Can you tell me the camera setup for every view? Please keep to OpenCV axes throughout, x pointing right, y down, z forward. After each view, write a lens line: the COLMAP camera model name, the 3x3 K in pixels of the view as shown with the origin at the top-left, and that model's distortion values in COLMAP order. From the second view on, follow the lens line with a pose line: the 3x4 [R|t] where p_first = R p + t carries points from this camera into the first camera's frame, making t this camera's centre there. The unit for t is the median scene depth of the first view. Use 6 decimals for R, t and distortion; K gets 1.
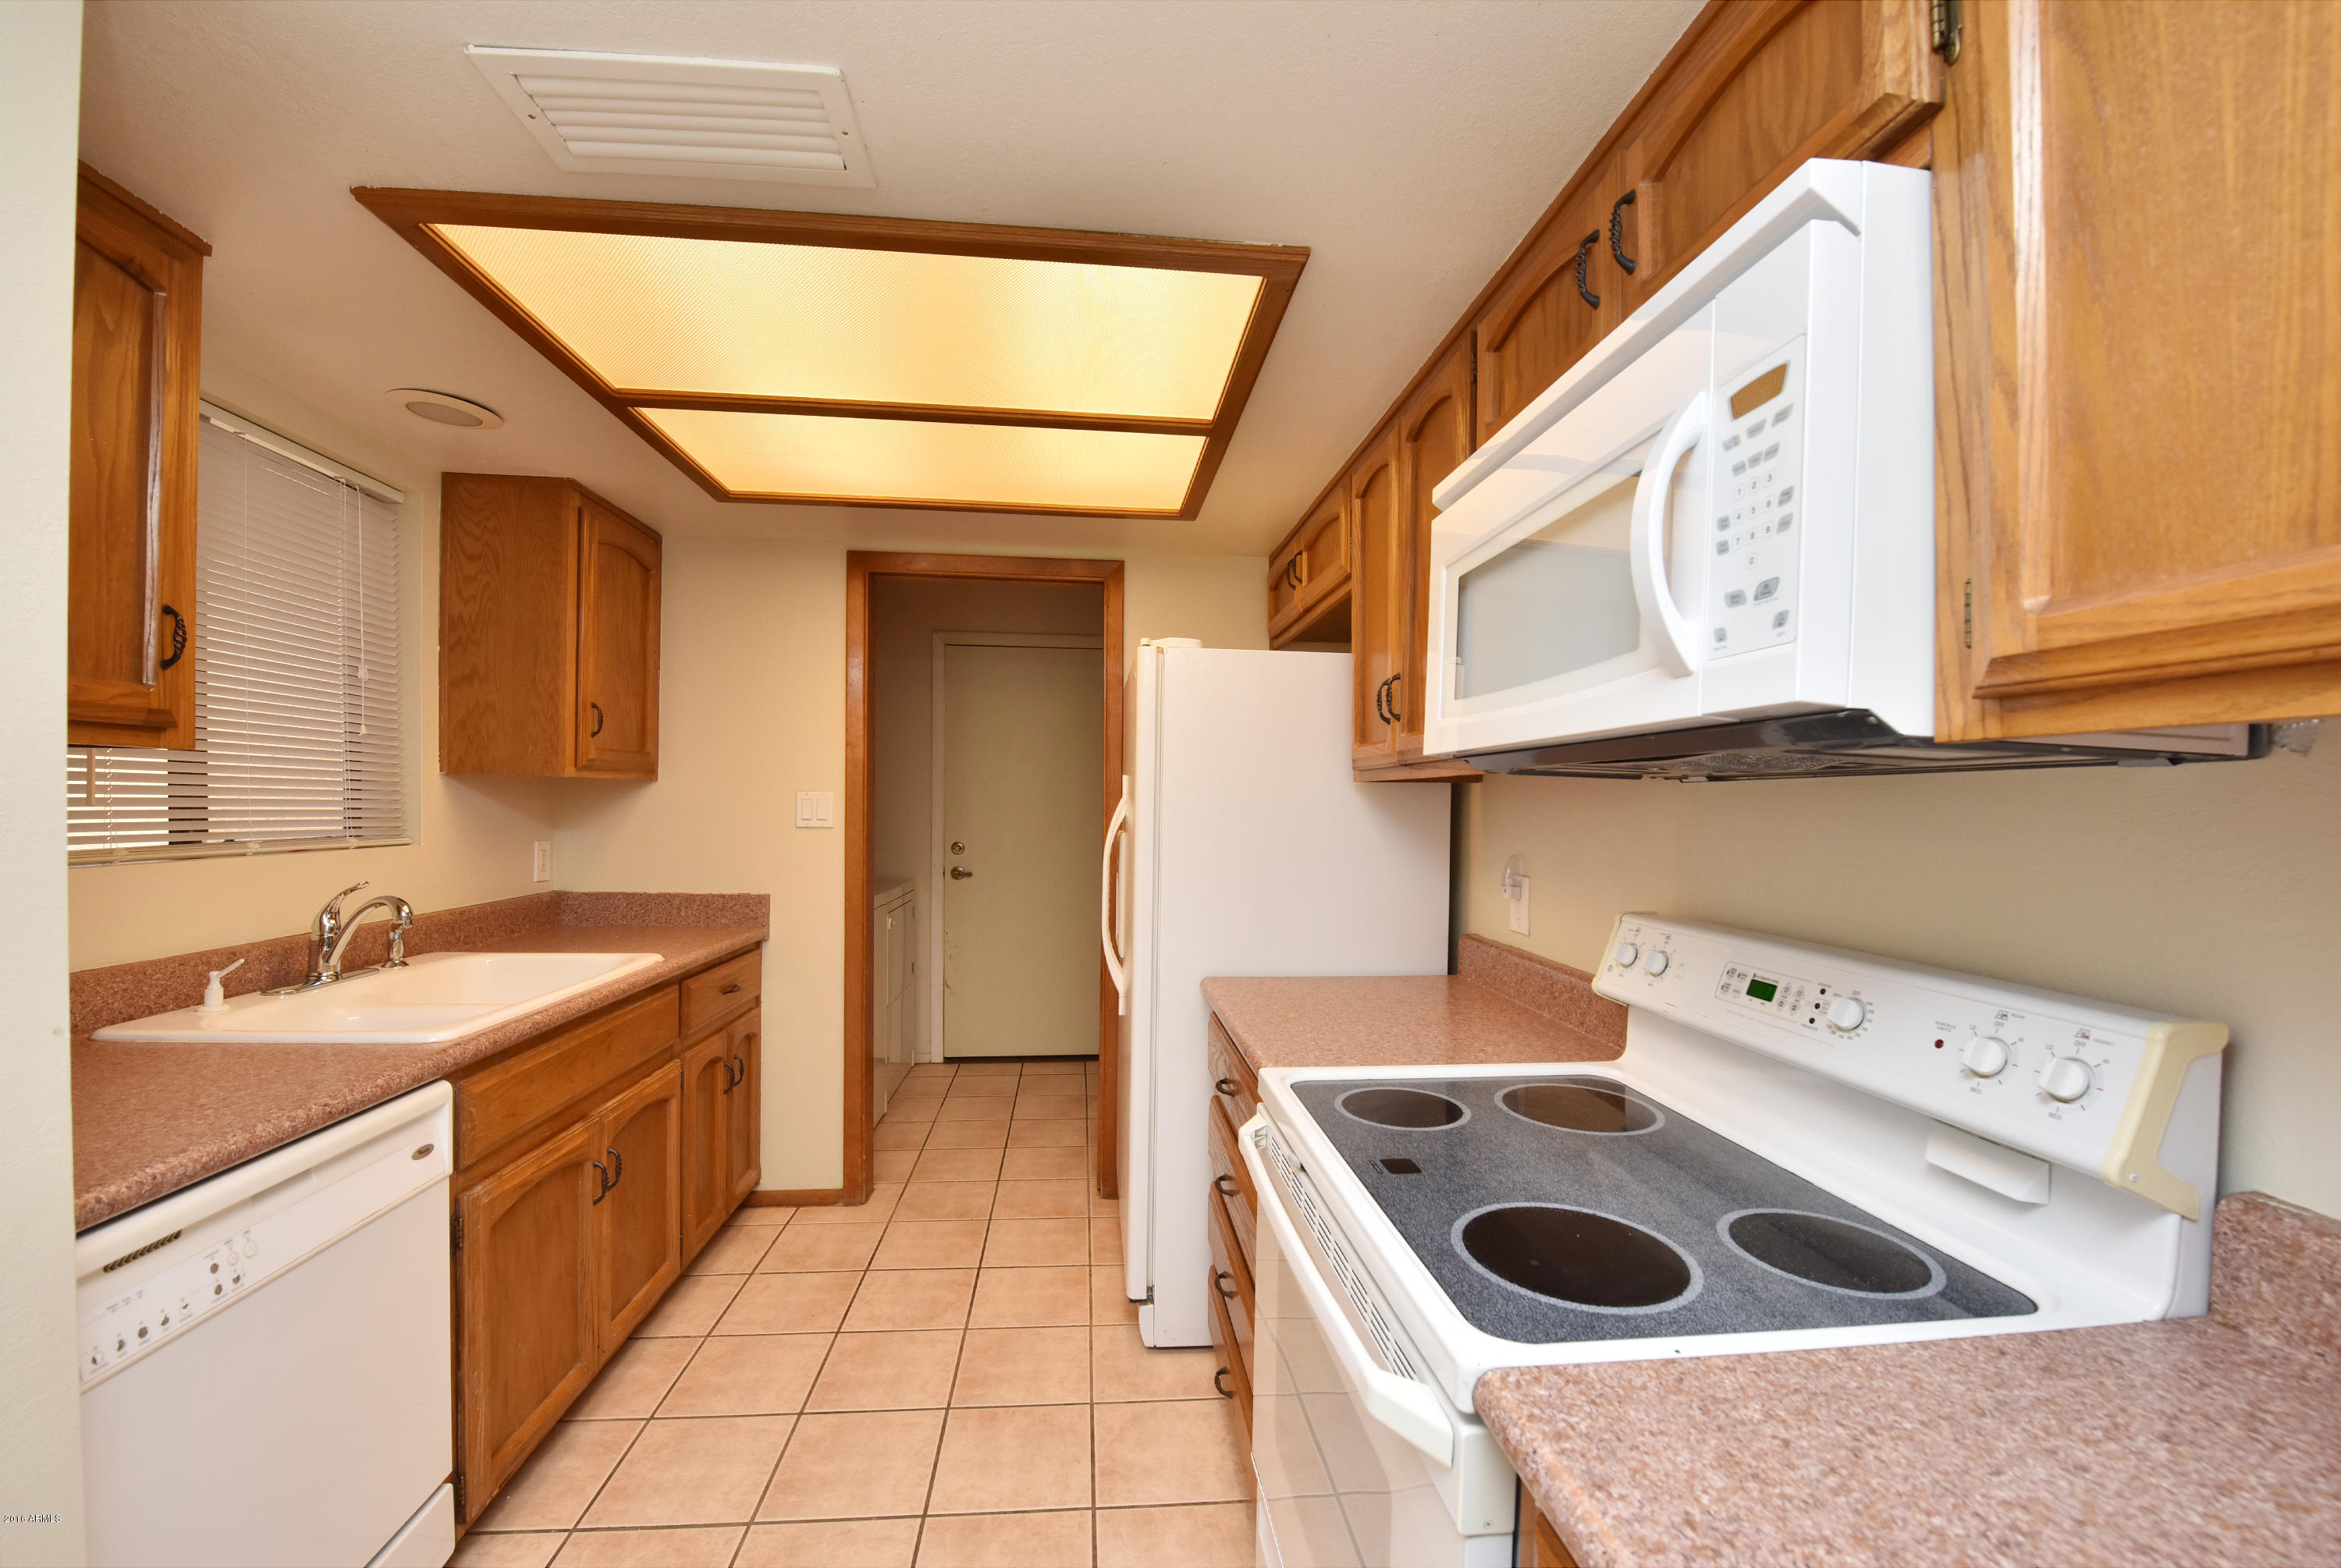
lens RADIAL K [[963.1, 0, 1172.6], [0, 963.1, 795.3], [0, 0, 1]] dist [-0.015288, -0.002811]
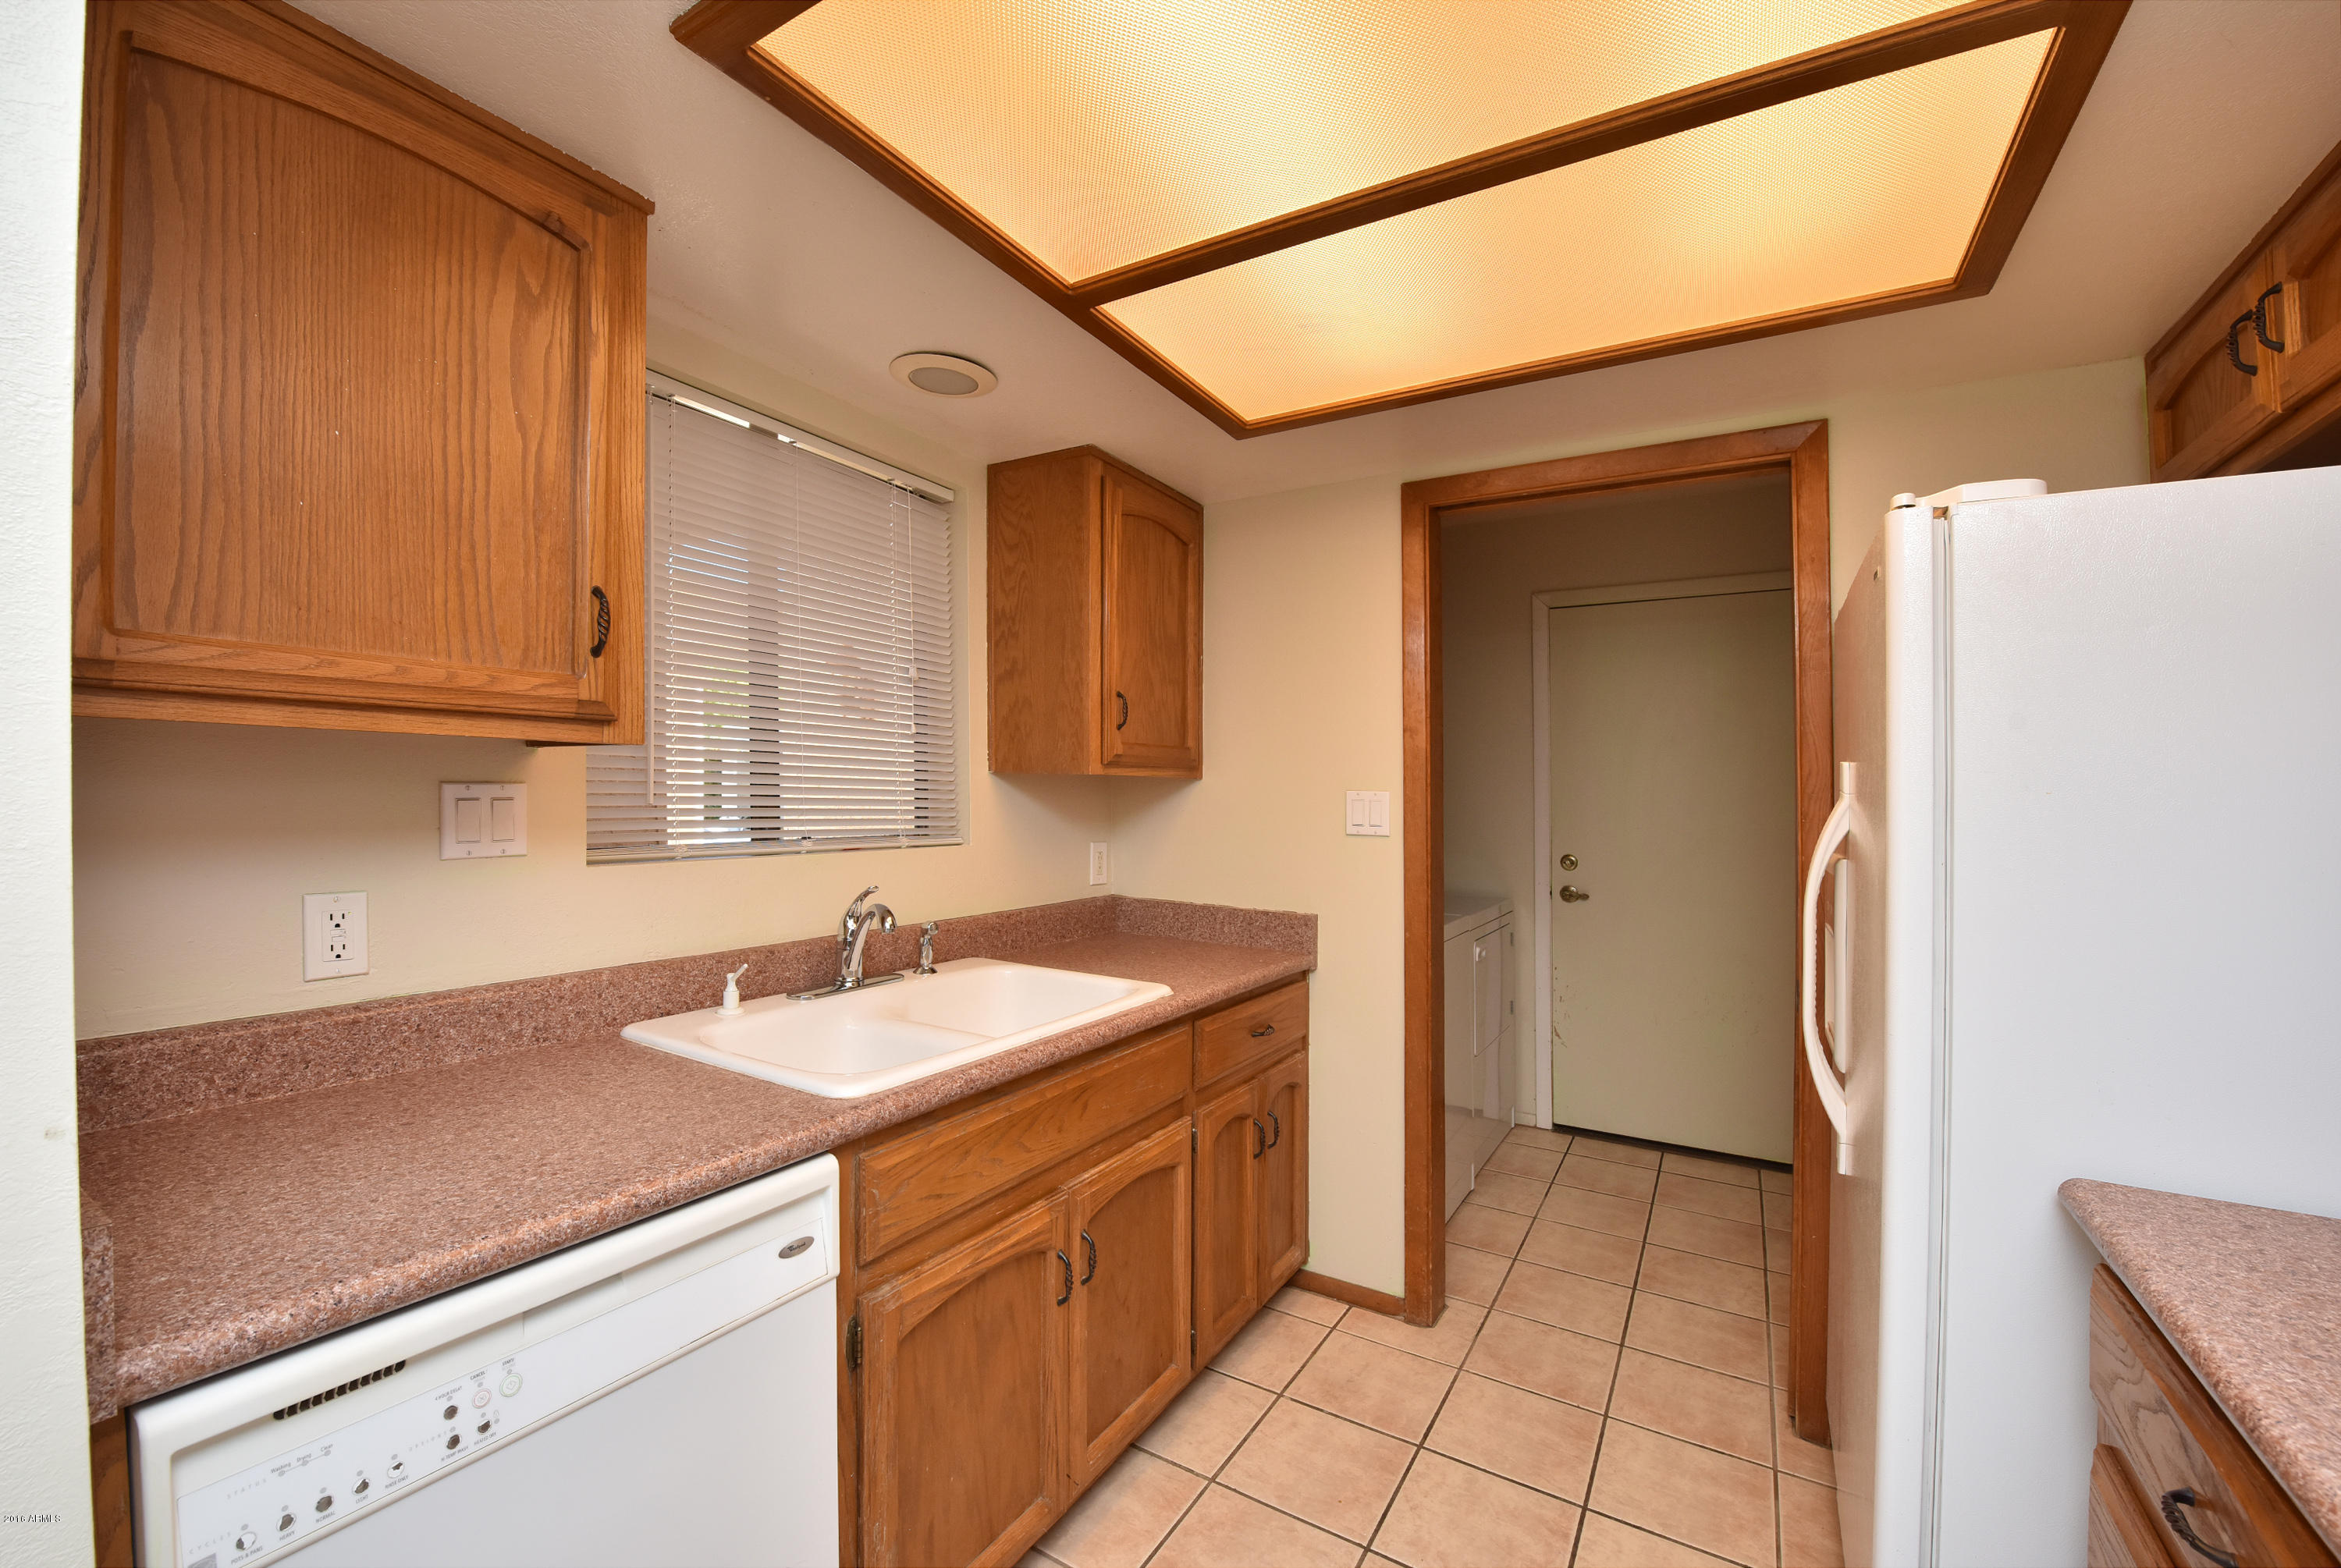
lens RADIAL K [[963.1, 0, 1150.9], [0, 963.1, 765.9], [0, 0, 1]] dist [-0.015288, -0.002811]
pose [[0.798323, -0.016826, -0.601995, -0.042169], [-0.001671, 0.999544, -0.030154, -0.000128], [0.602228, 0.025079, 0.797930, 0.324134]]
